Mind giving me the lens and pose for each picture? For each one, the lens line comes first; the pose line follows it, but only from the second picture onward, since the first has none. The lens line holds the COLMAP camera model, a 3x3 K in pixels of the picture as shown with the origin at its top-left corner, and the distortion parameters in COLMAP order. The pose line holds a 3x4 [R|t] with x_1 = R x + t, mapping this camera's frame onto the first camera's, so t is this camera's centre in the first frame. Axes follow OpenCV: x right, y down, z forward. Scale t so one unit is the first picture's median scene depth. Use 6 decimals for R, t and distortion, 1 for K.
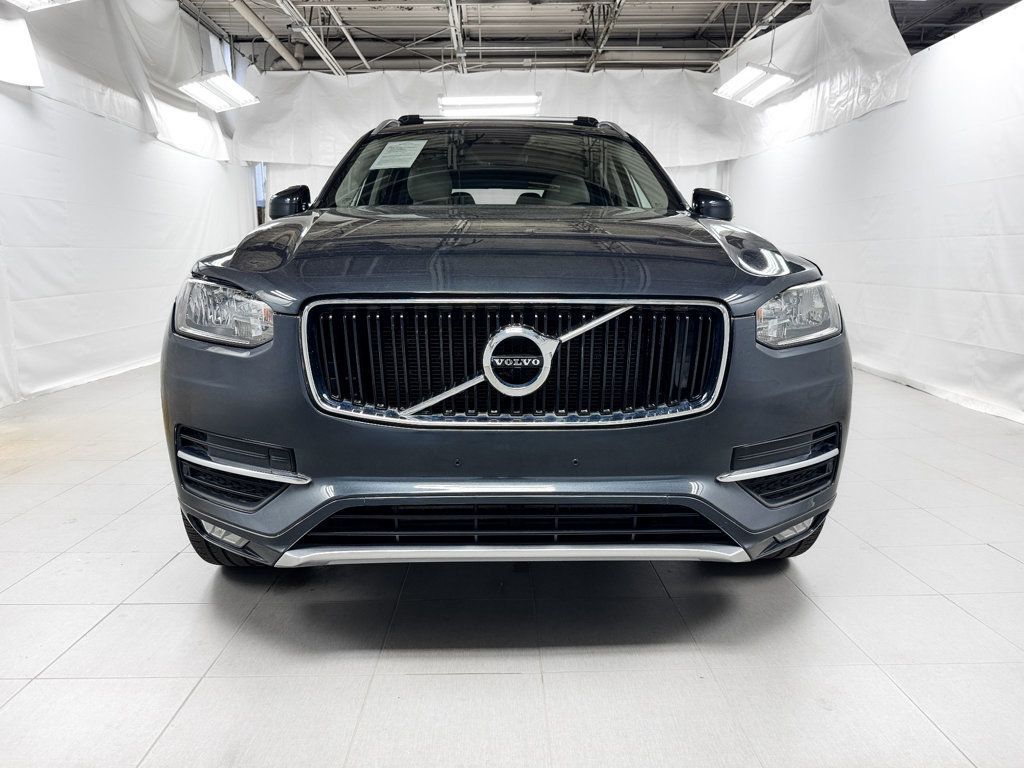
lens RADIAL K [[722.5, 0, 512.0], [0, 722.5, 384.0], [0, 0, 1]] dist [0.032162, 0.000730]
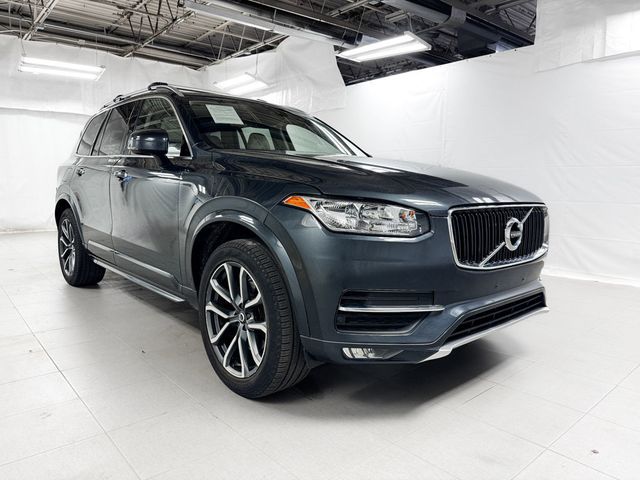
lens RADIAL K [[462.3, 0, 320.0], [0, 462.3, 240.0], [0, 0, 1]] dist [-0.003199, -0.003232]
pose [[0.773383, -0.062793, 0.630822, -0.273096], [0.092484, 0.995612, -0.014279, -0.010067], [-0.627157, 0.069384, 0.775796, 0.064269]]
